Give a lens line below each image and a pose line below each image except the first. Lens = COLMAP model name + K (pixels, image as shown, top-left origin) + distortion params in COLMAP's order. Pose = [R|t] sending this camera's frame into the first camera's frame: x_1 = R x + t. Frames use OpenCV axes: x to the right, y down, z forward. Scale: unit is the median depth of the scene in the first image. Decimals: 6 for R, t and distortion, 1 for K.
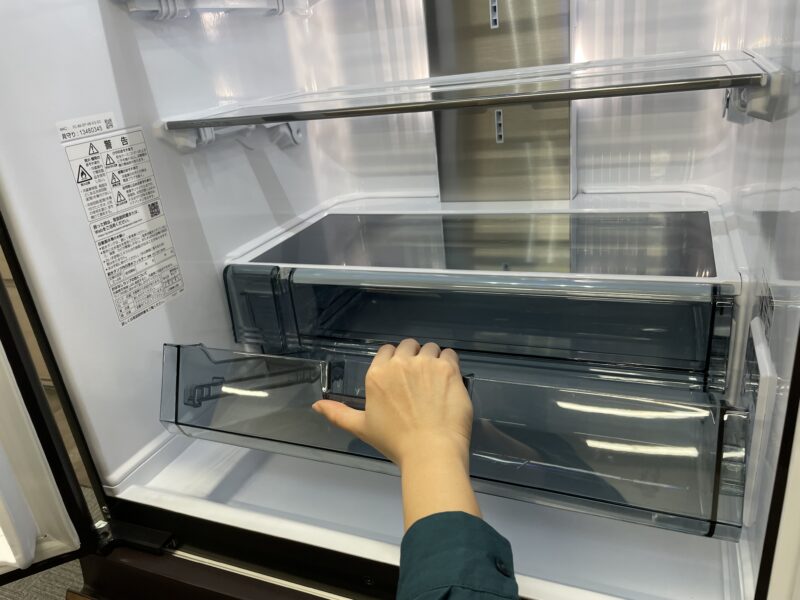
lens RADIAL K [[609.3, 0, 394.5], [0, 609.3, 301.4], [0, 0, 1]] dist [0.071382, -0.100065]
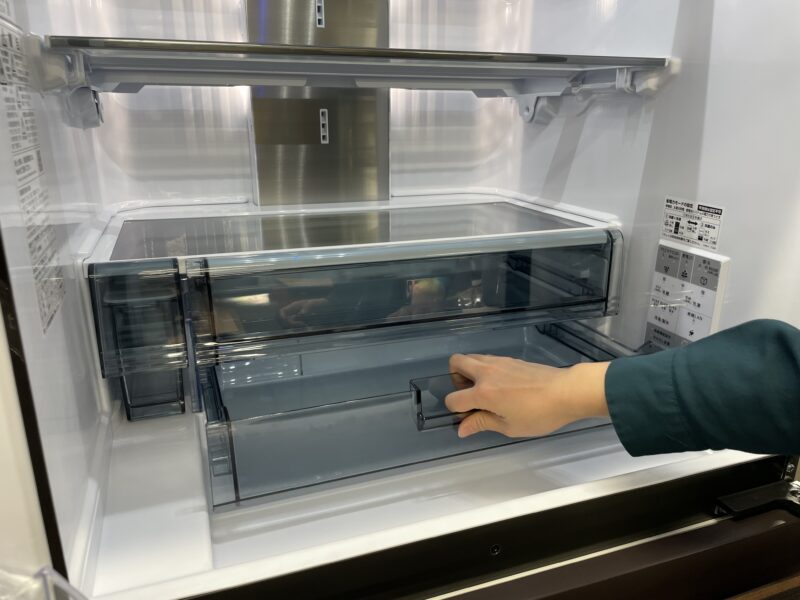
lens RADIAL K [[609.3, 0, 400.9], [0, 609.3, 303.1], [0, 0, 1]] dist [0.071382, -0.100065]
pose [[0.726527, -0.091339, 0.681040, -0.523639], [0.182528, 0.981172, -0.063128, 0.097902], [-0.662451, 0.170173, 0.729520, 0.279048]]
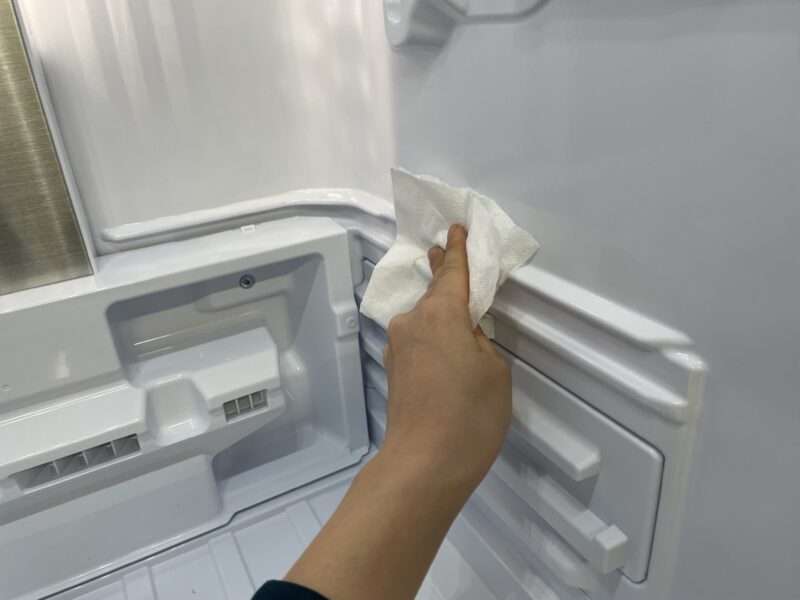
lens RADIAL K [[609.3, 0, 392.2], [0, 609.3, 298.9], [0, 0, 1]] dist [0.071382, -0.100065]
pose [[0.632096, -0.265609, 0.727947, 0.110381], [0.300912, 0.949831, 0.085279, -0.132001], [-0.714078, 0.165143, 0.680309, 0.642560]]
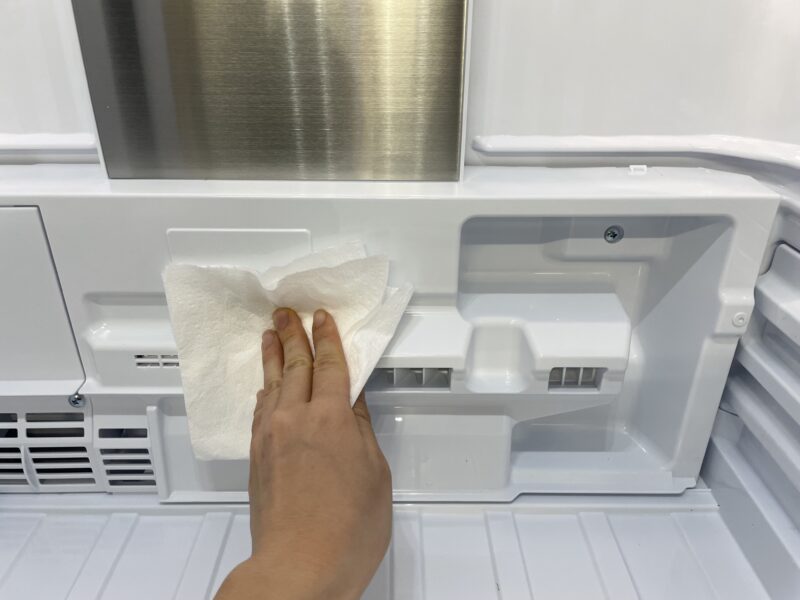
lens RADIAL K [[609.3, 0, 392.3], [0, 609.3, 308.1], [0, 0, 1]] dist [0.071382, -0.100065]
pose [[0.910353, -0.070781, 0.407735, 0.097778], [0.050856, 0.996931, 0.059517, -0.118899], [-0.410696, -0.033446, 0.911158, 0.779851]]
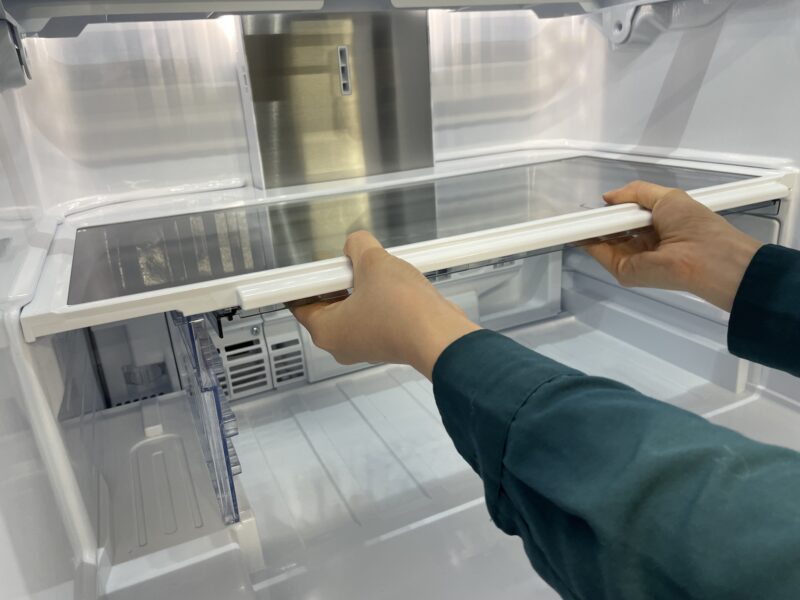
lens RADIAL K [[609.3, 0, 390.3], [0, 609.3, 291.9], [0, 0, 1]] dist [0.071382, -0.100065]
pose [[0.675279, -0.175387, 0.716406, -0.415781], [0.276964, 0.960531, -0.025912, -0.003709], [-0.683585, 0.215916, 0.697203, 0.609621]]
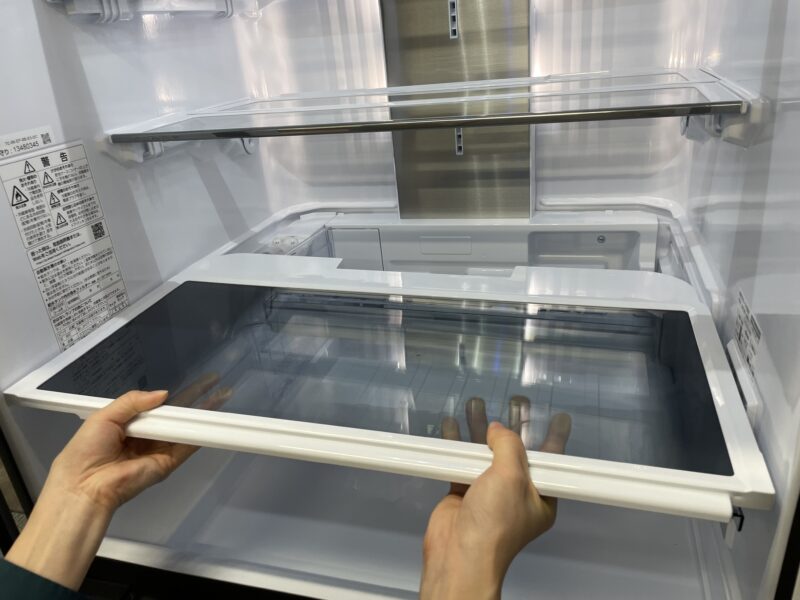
lens RADIAL K [[609.3, 0, 400.9], [0, 609.3, 298.9], [0, 0, 1]] dist [0.071382, -0.100065]
pose [[0.993047, -0.022406, 0.115568, -0.048961], [0.021940, 0.999745, 0.005302, -0.039815], [-0.115658, -0.002730, 0.993285, 0.038267]]
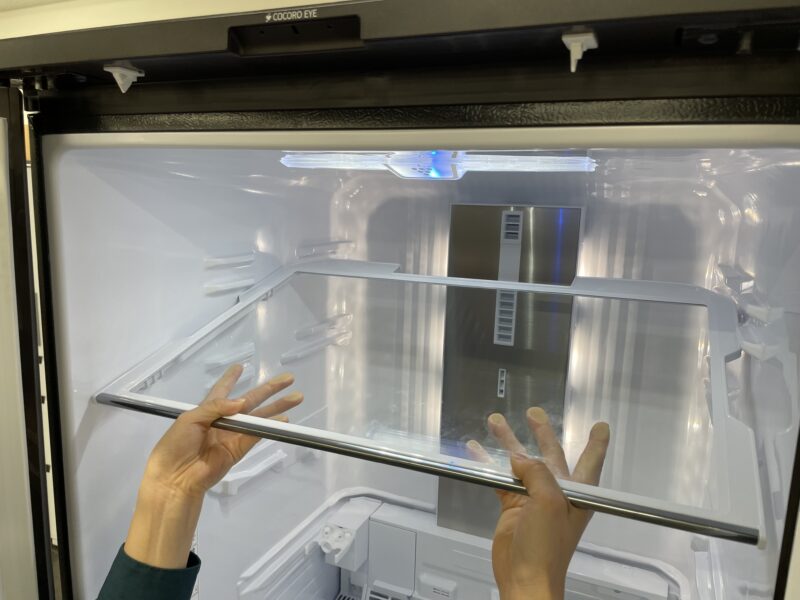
lens RADIAL K [[609.3, 0, 387.7], [0, 609.3, 301.6], [0, 0, 1]] dist [0.071382, -0.100065]
pose [[0.989156, 0.146679, 0.007413, -0.100291], [-0.141556, 0.965627, -0.218007, -0.373365], [-0.039135, 0.214594, 0.975919, -0.205791]]
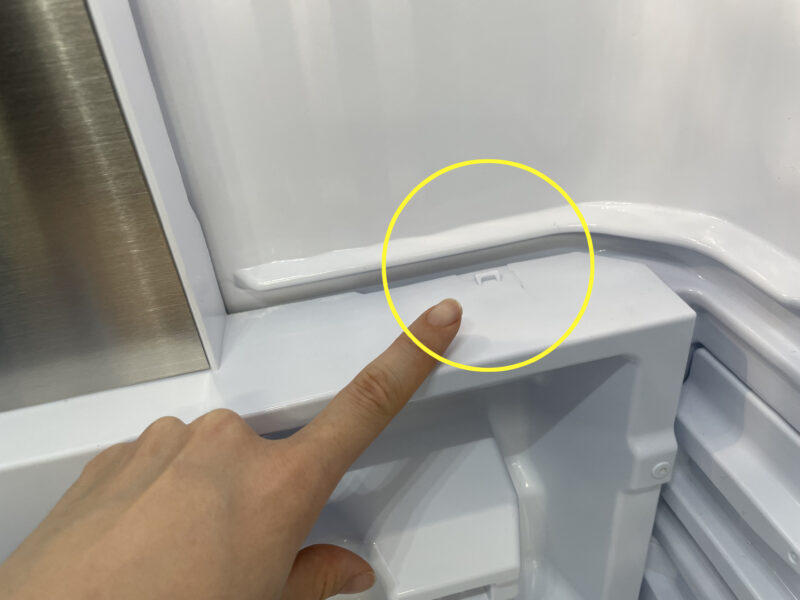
lens RADIAL K [[609.3, 0, 401.4], [0, 609.3, 297.4], [0, 0, 1]] dist [0.071382, -0.100065]
pose [[0.810303, -0.274538, 0.517724, 0.273780], [0.226208, 0.961533, 0.155835, -0.240021], [-0.540591, -0.009160, 0.841235, 0.899046]]
